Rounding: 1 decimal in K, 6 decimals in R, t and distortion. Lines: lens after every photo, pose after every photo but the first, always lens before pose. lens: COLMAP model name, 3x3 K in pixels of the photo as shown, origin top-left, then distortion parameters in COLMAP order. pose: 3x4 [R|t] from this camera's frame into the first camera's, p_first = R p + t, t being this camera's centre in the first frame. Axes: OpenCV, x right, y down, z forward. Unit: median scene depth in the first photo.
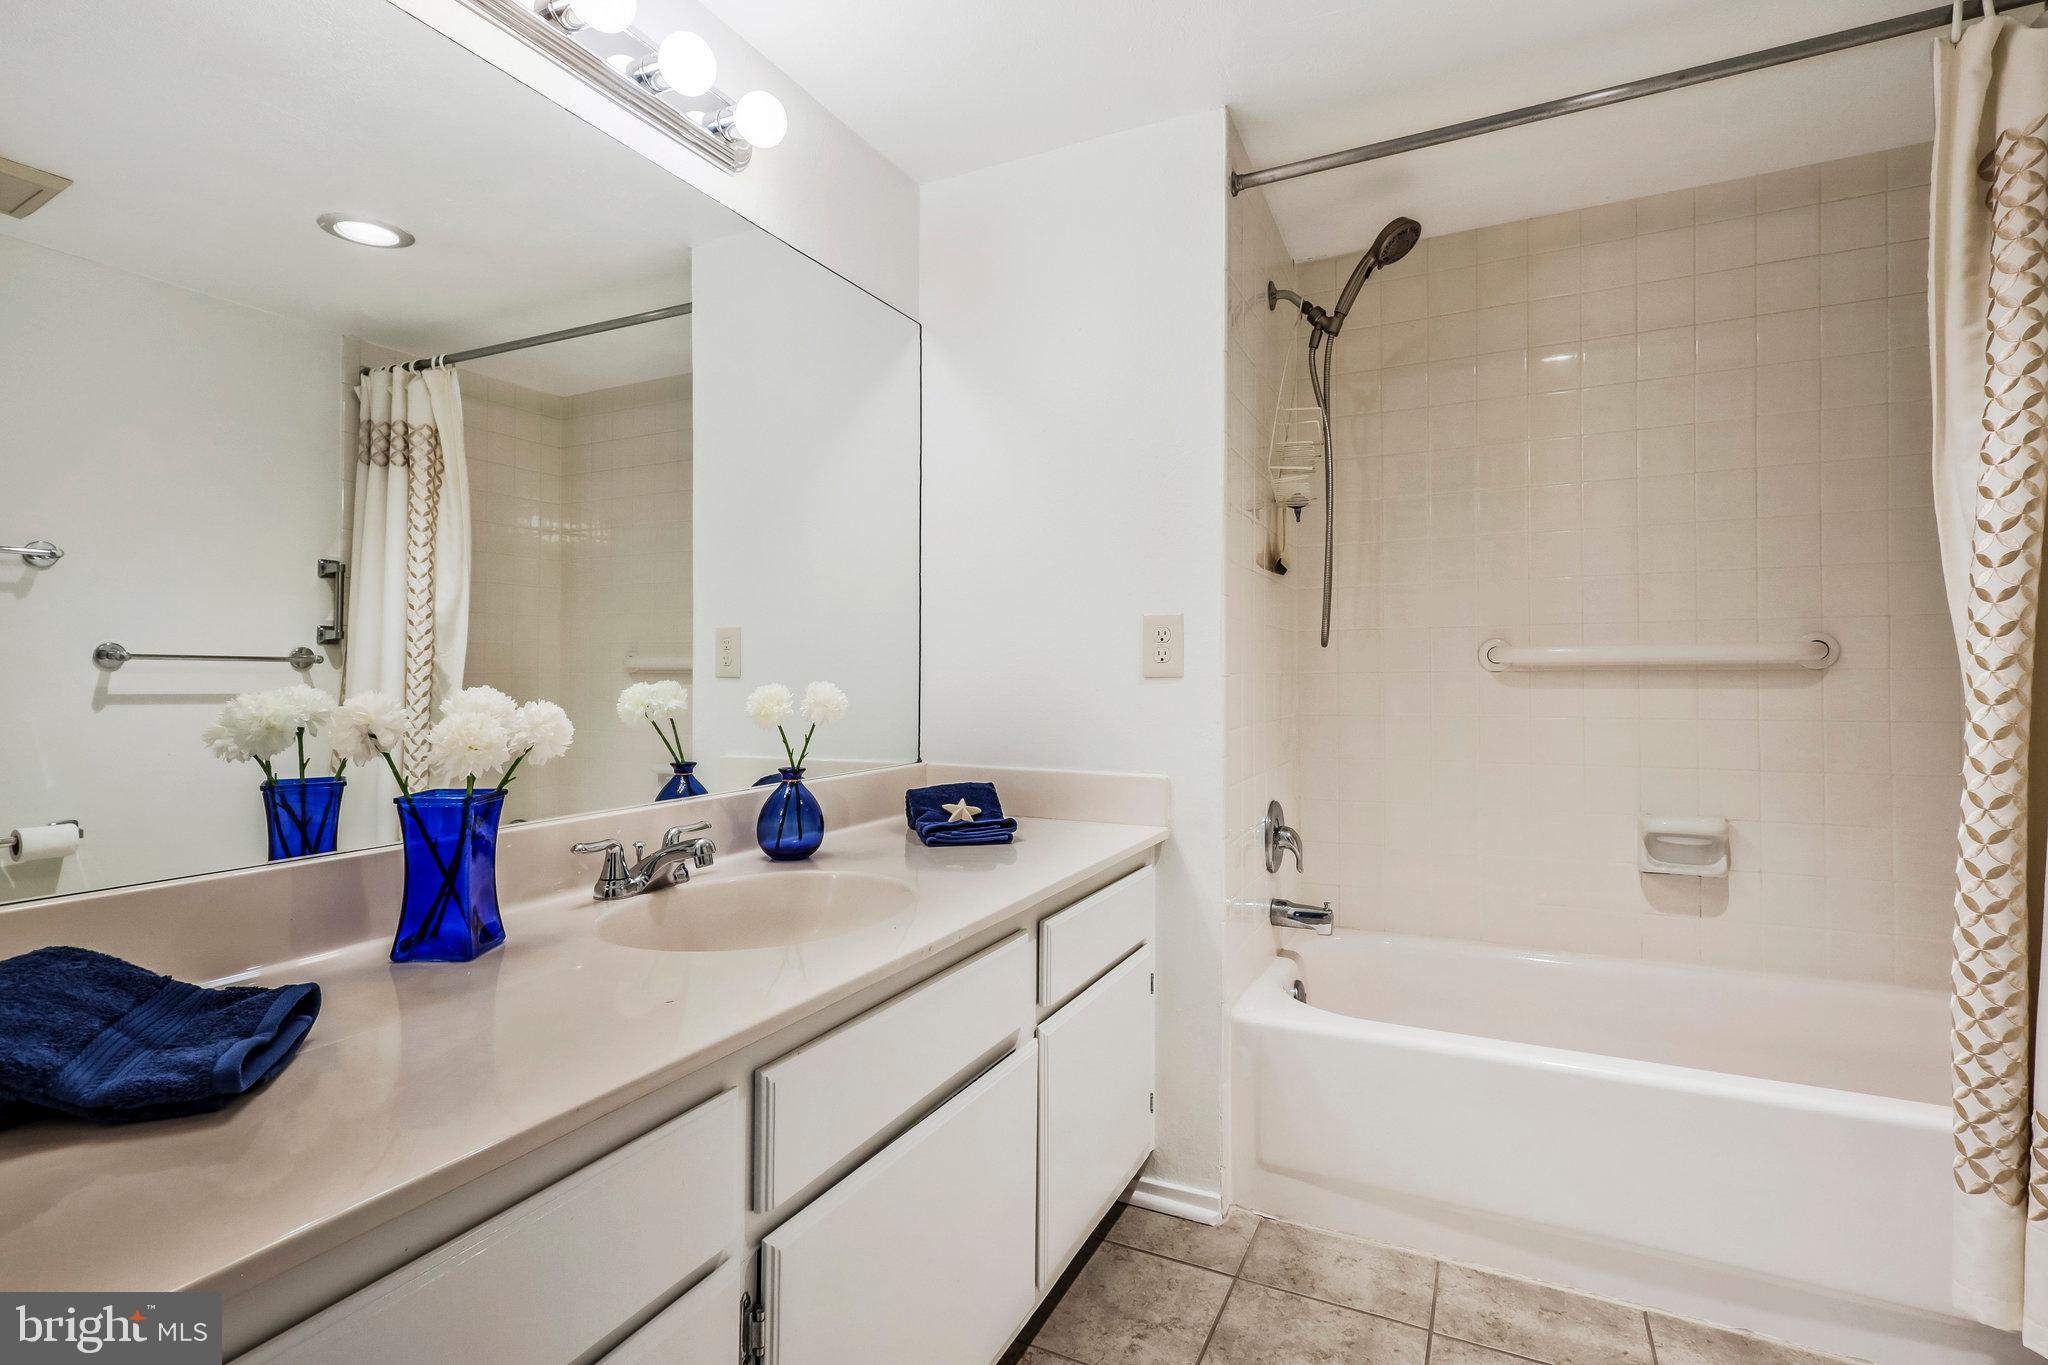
lens RADIAL K [[959.8, 0, 1018.4], [0, 959.8, 677.9], [0, 0, 1]] dist [-0.002051, 0.001634]
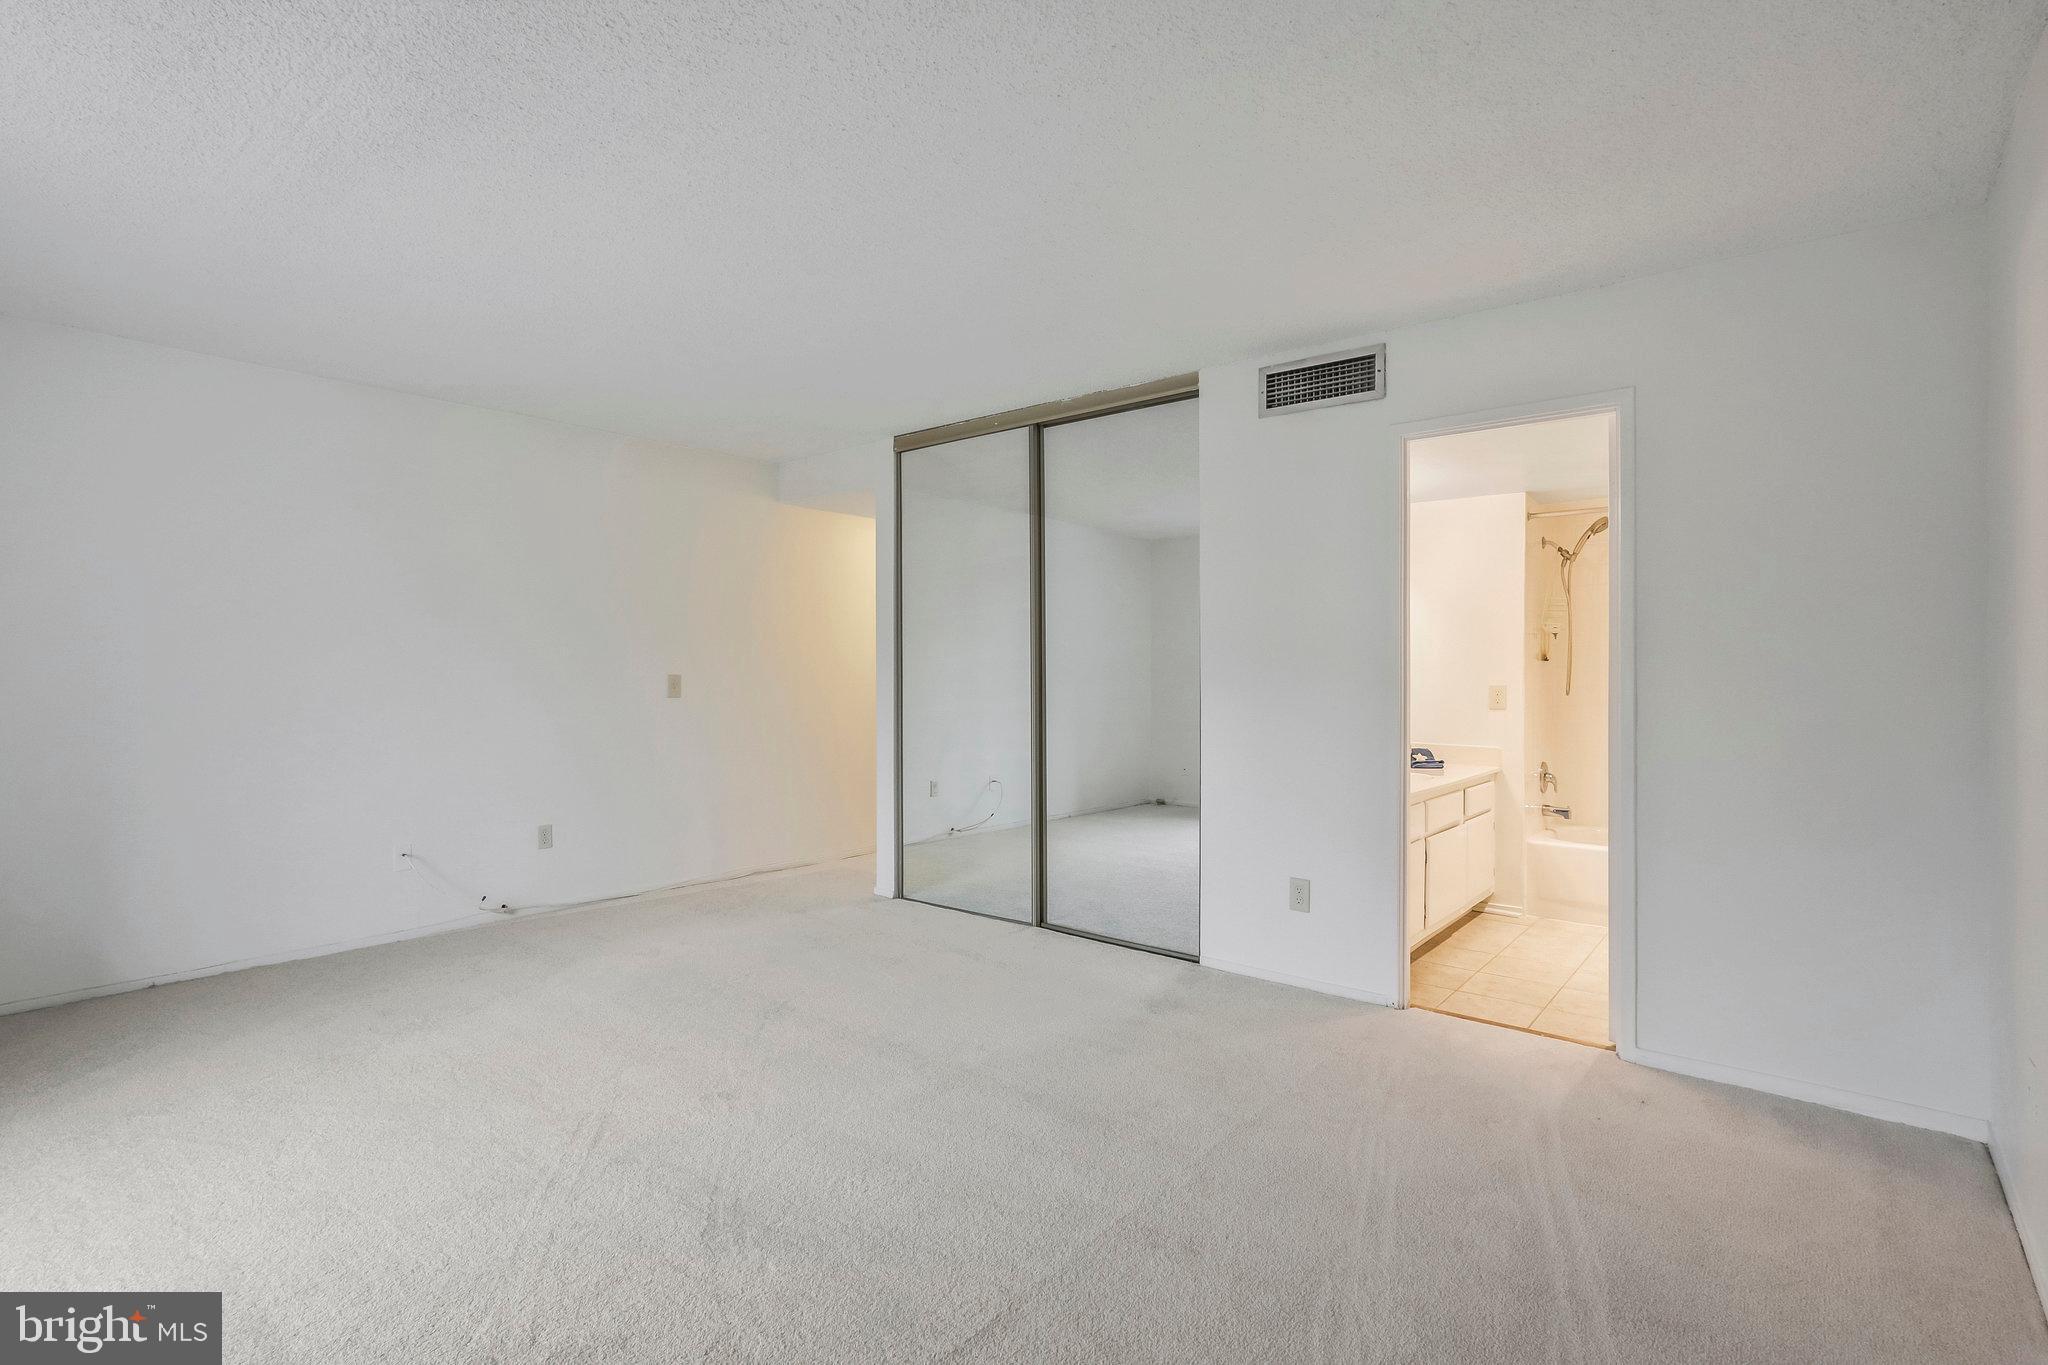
lens RADIAL K [[959.8, 0, 1035.2], [0, 959.8, 679.7], [0, 0, 1]] dist [-0.002051, 0.001634]
pose [[0.975828, 0.002091, -0.218530, -0.446622], [-0.001407, 0.999994, 0.003285, -0.076857], [0.218535, -0.002898, 0.975825, -1.600480]]
